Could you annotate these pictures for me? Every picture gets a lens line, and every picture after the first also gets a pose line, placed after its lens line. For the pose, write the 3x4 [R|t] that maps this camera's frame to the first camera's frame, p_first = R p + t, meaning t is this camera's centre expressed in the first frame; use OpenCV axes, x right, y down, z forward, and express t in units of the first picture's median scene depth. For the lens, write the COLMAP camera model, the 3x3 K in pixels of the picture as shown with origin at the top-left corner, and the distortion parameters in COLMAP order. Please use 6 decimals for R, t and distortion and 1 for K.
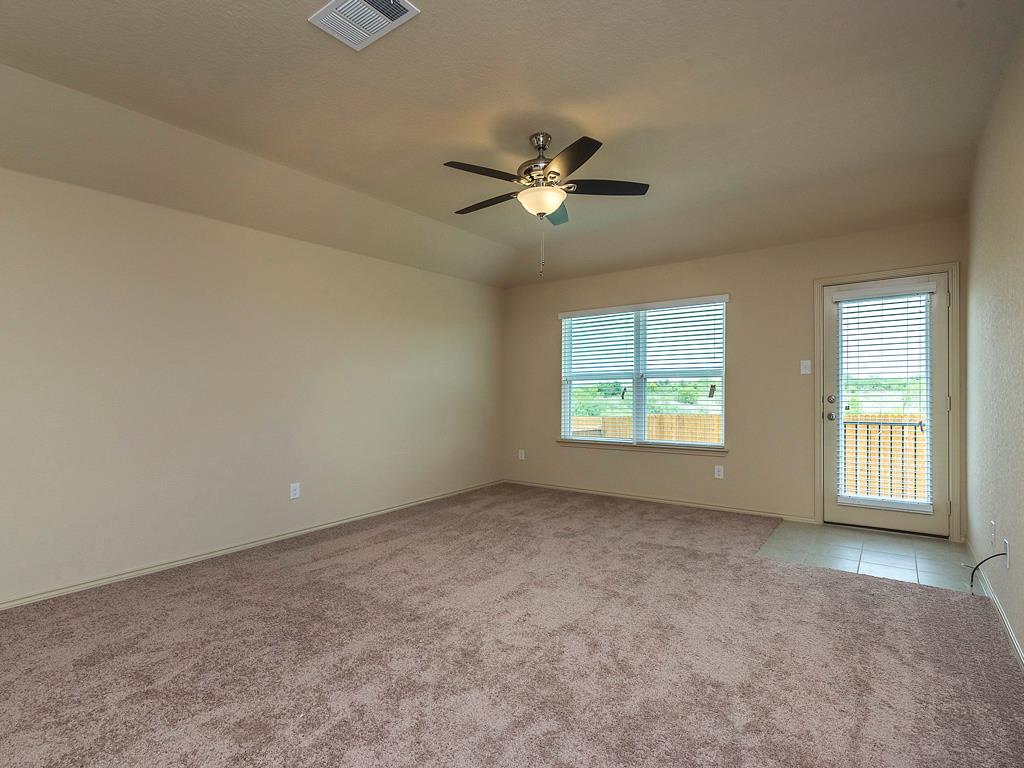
lens RADIAL K [[496.6, 0, 517.8], [0, 496.6, 389.0], [0, 0, 1]] dist [0.002100, -0.000552]
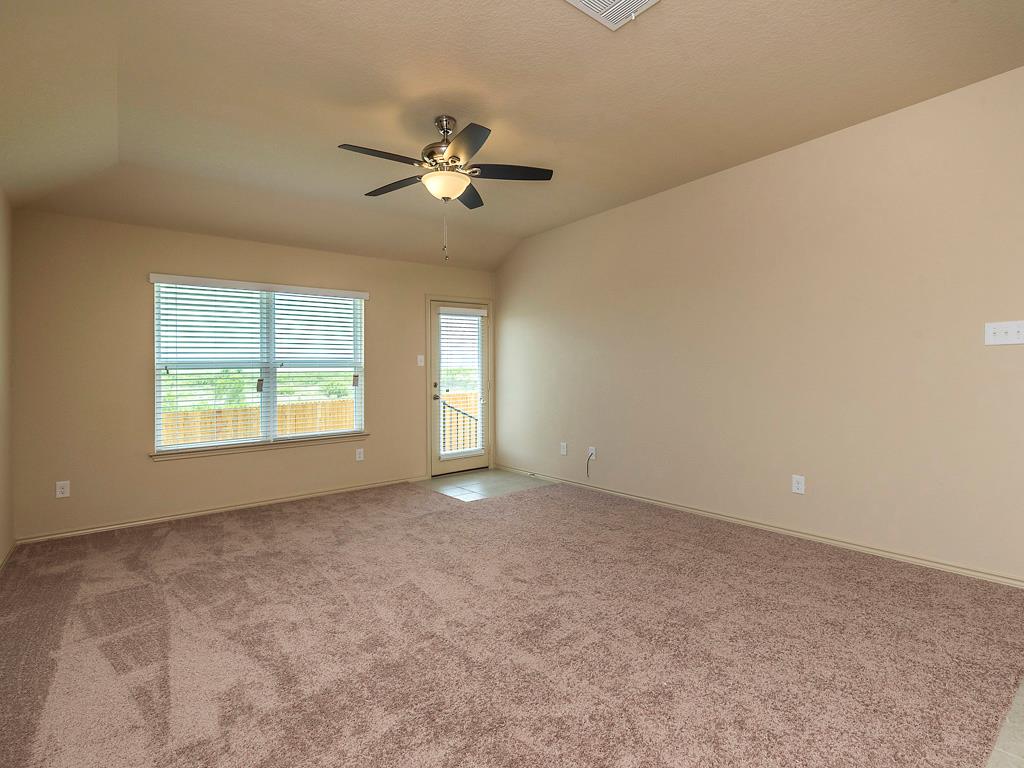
lens RADIAL K [[496.6, 0, 517.8], [0, 496.6, 385.4], [0, 0, 1]] dist [0.002100, -0.000552]
pose [[0.267708, -0.016077, 0.963366, -0.593952], [0.018621, 0.999760, 0.011510, 0.010238], [-0.963320, 0.014858, 0.267943, 0.403562]]
